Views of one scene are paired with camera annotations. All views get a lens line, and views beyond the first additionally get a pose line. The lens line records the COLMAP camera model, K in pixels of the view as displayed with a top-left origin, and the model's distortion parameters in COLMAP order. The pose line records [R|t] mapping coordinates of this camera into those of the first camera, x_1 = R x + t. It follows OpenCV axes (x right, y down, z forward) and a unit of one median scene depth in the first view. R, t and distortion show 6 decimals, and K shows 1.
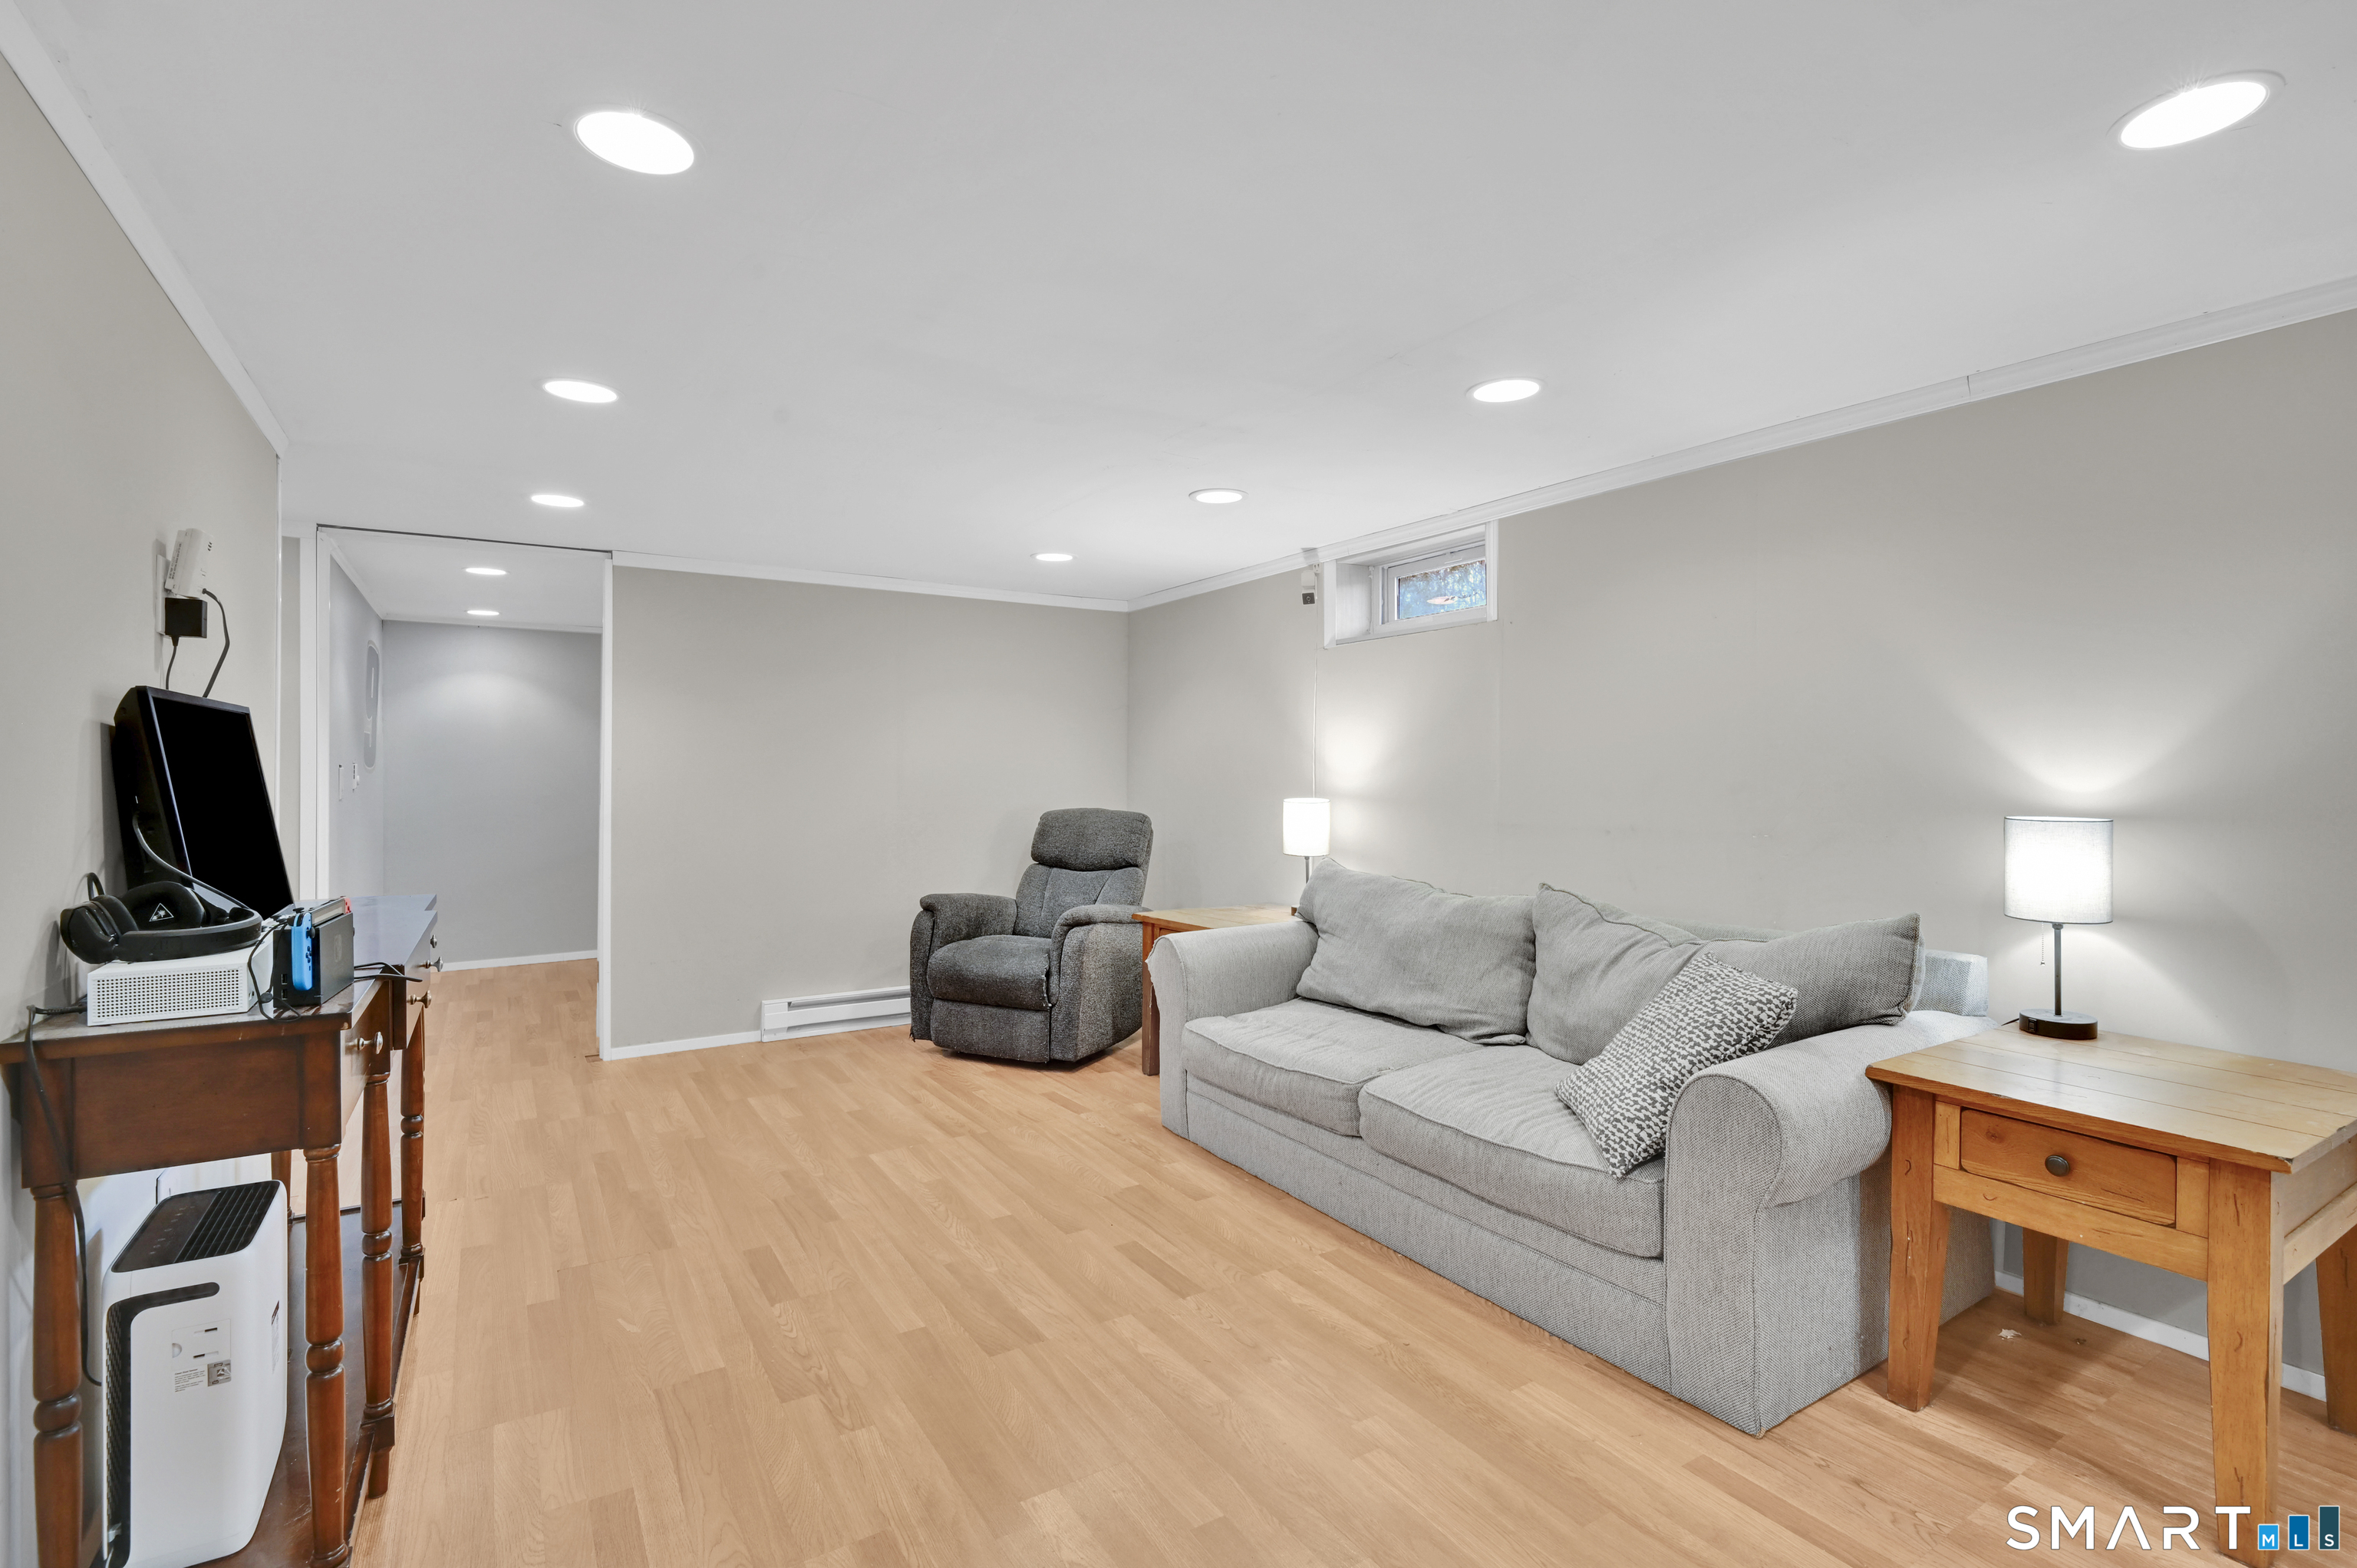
lens RADIAL K [[1065.9, 0, 1178.5], [0, 1065.9, 784.0], [0, 0, 1]] dist [0.001815, 0.000274]
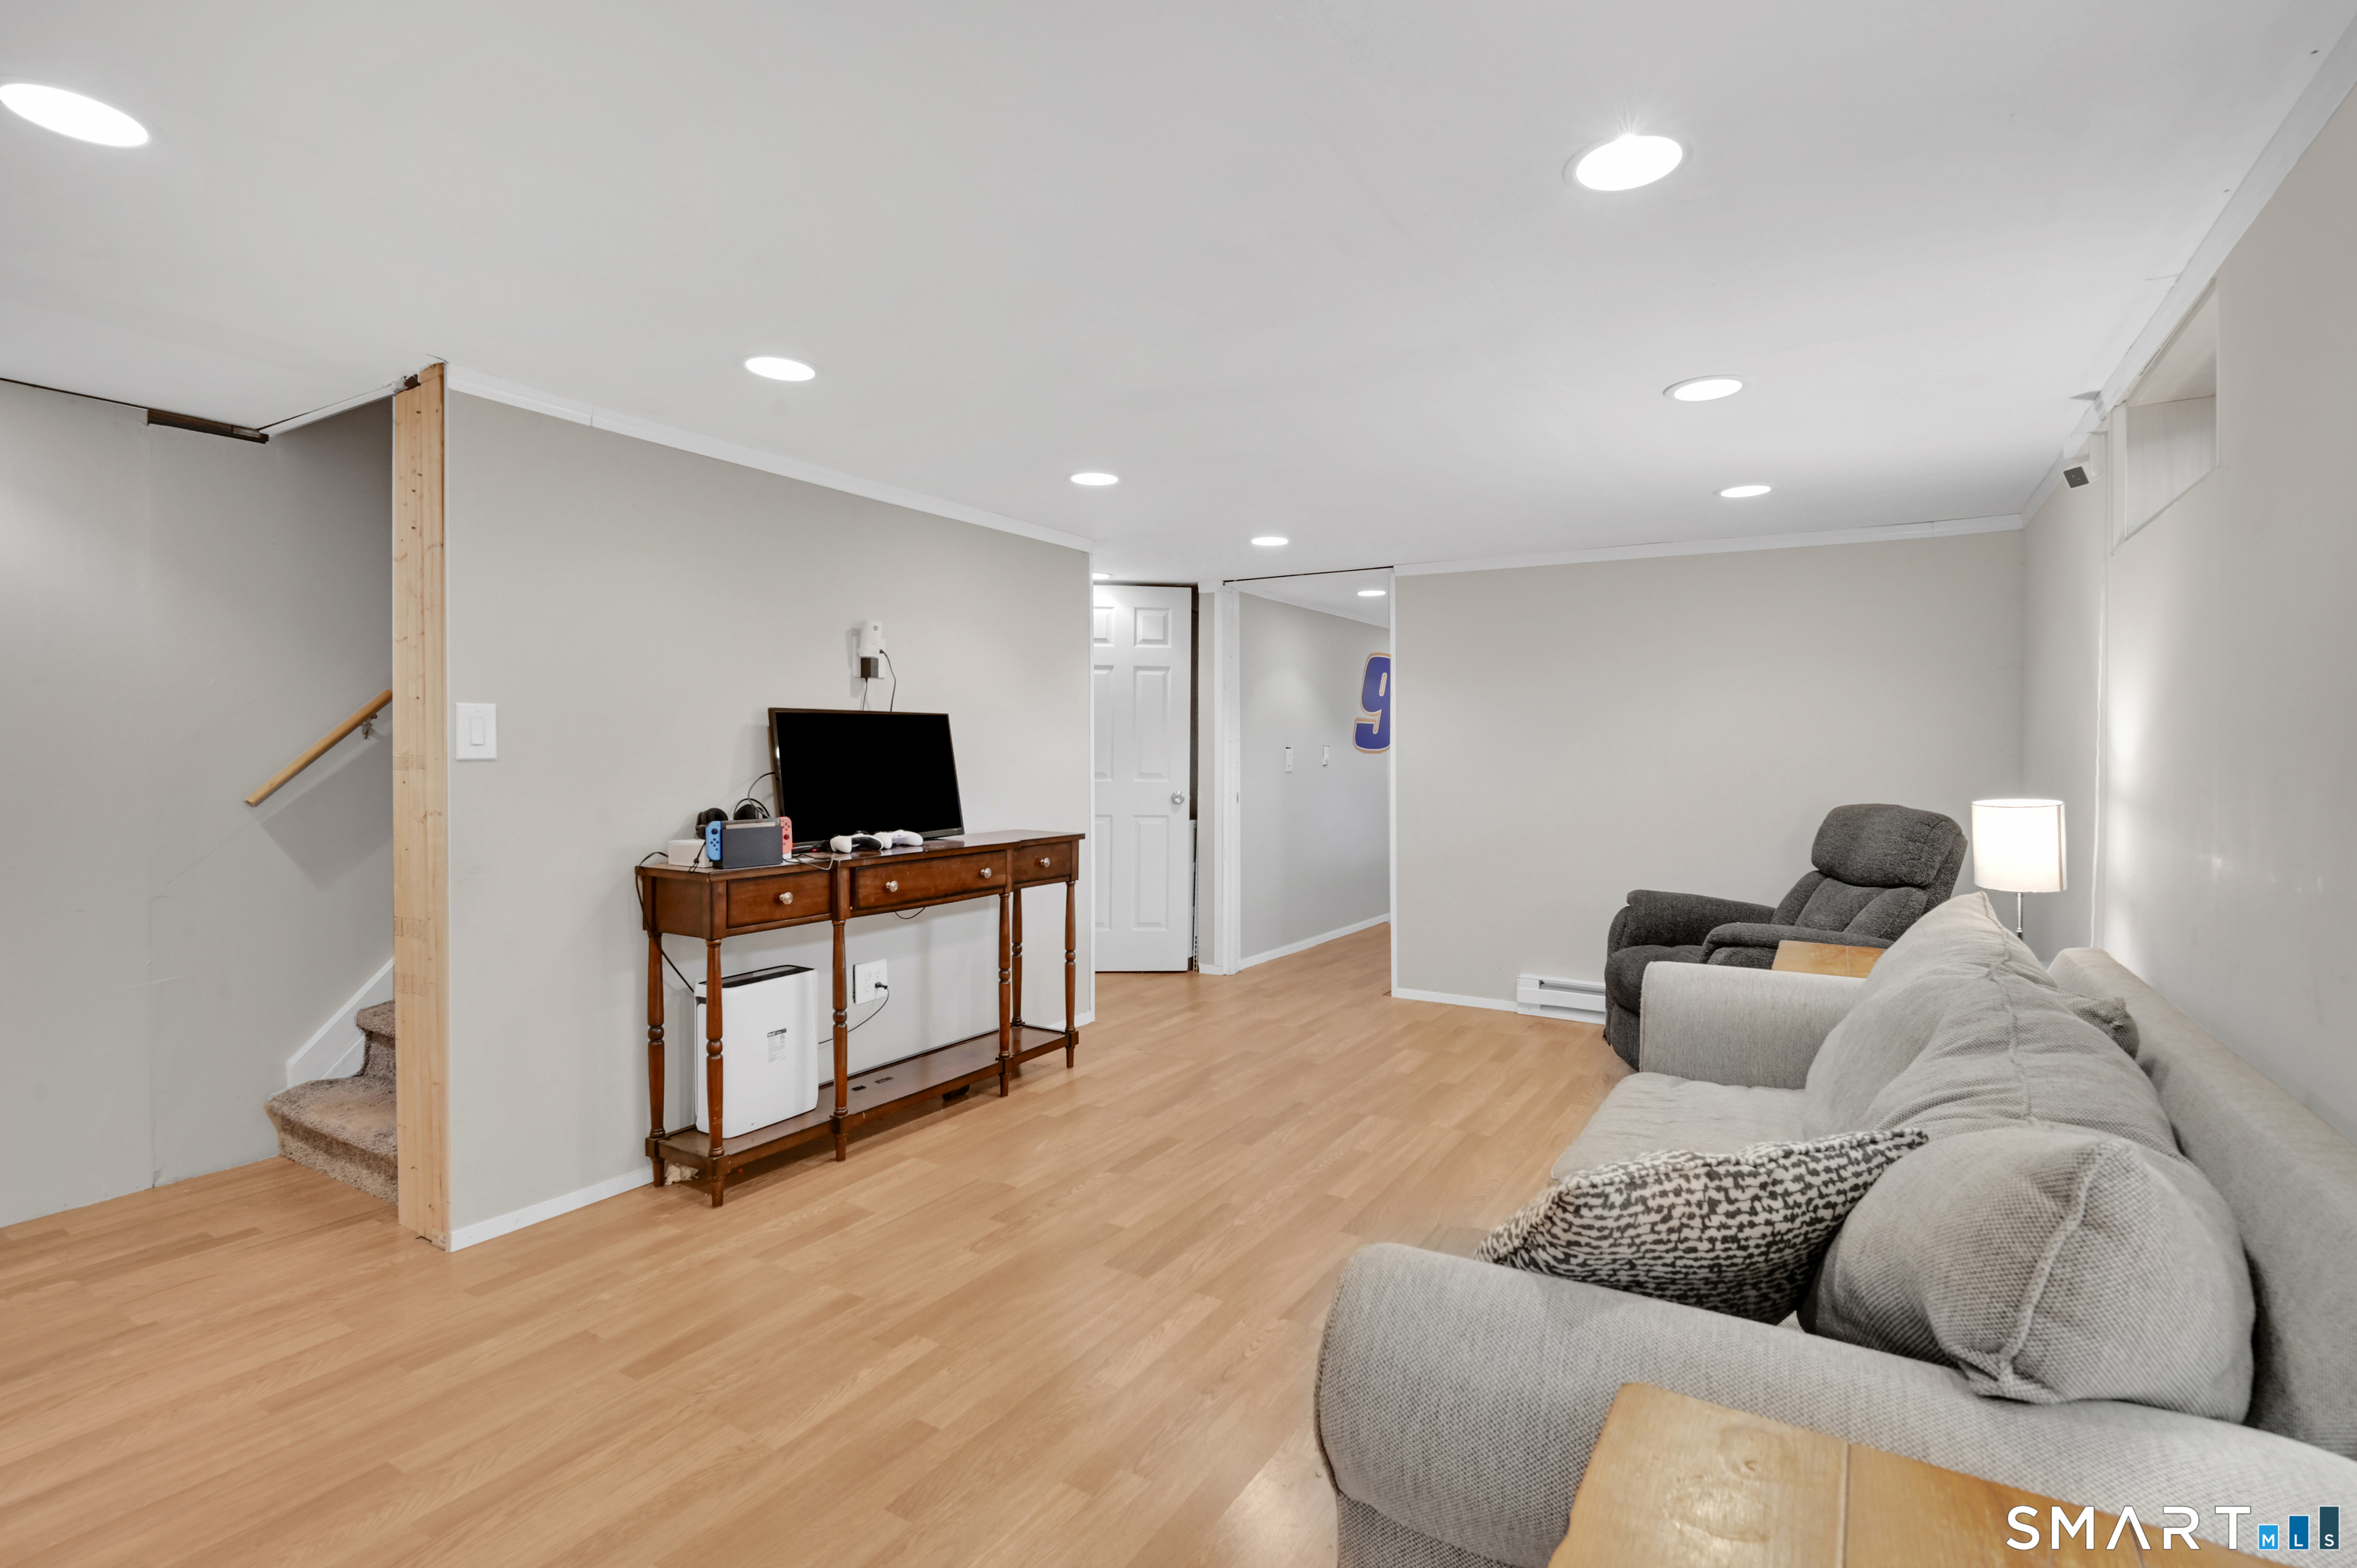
lens RADIAL K [[1089.1, 0, 1248.3], [0, 1089.1, 761.2], [0, 0, 1]] dist [-0.000559, -0.000030]
pose [[0.481222, 0.012152, -0.876515, 0.594327], [-0.016035, 0.999859, 0.005058, -0.006687], [0.876452, 0.011621, 0.481348, 0.370035]]
